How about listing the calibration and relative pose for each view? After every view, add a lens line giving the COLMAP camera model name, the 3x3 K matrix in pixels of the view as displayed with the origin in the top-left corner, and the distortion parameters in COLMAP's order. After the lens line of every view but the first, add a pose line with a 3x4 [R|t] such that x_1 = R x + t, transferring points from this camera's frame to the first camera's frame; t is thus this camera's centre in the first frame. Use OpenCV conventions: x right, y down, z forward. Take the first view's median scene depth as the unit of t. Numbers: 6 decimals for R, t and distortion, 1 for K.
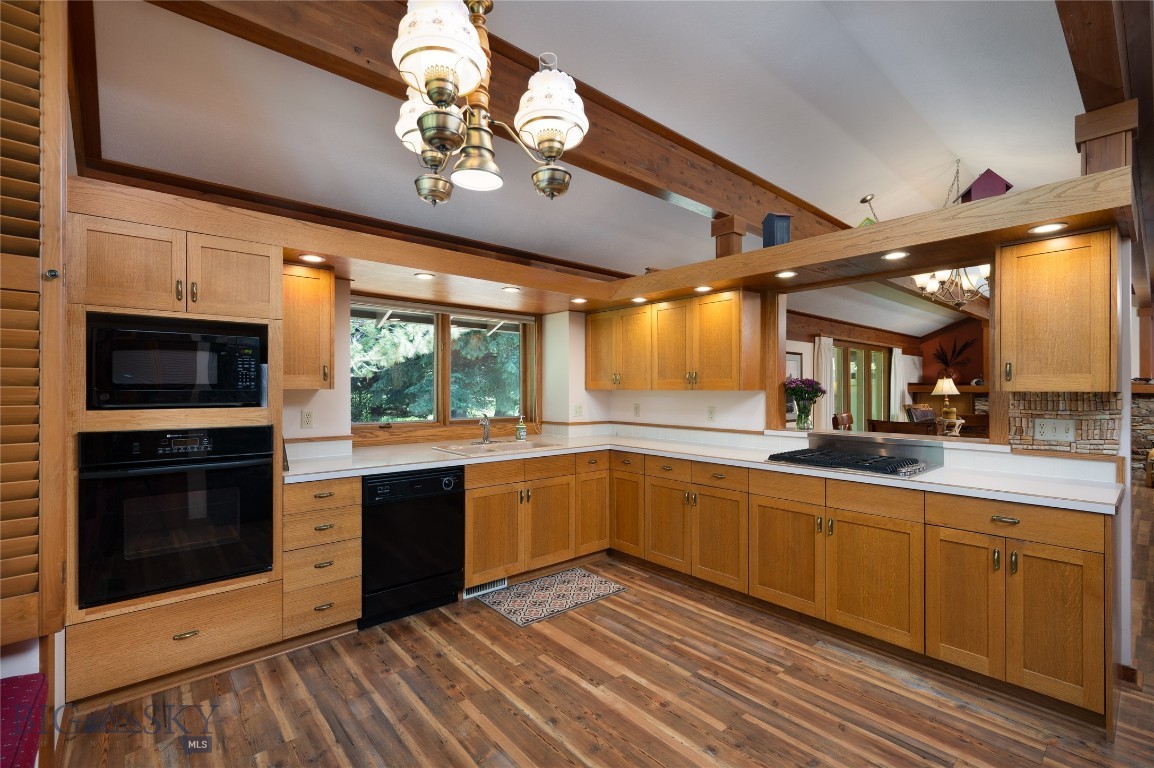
lens RADIAL K [[507.4, 0, 577.0], [0, 507.4, 384.0], [0, 0, 1]] dist [0.000838, 0.000088]
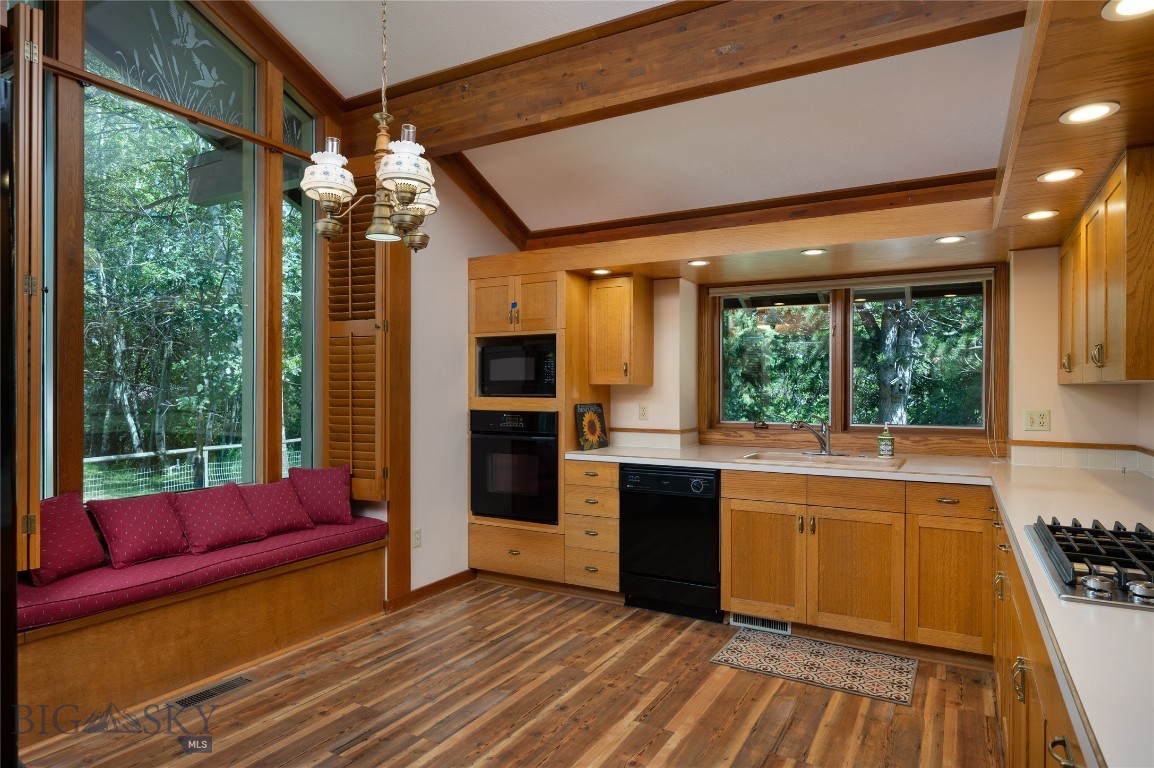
lens RADIAL K [[668.6, 0, 577.0], [0, 668.6, 384.0], [0, 0, 1]] dist [0.001101, -0.000098]
pose [[0.332344, -0.009331, -0.943112, 0.916251], [0.007872, 0.999944, -0.007119, 0.020983], [0.943125, -0.005059, 0.332399, 0.439659]]
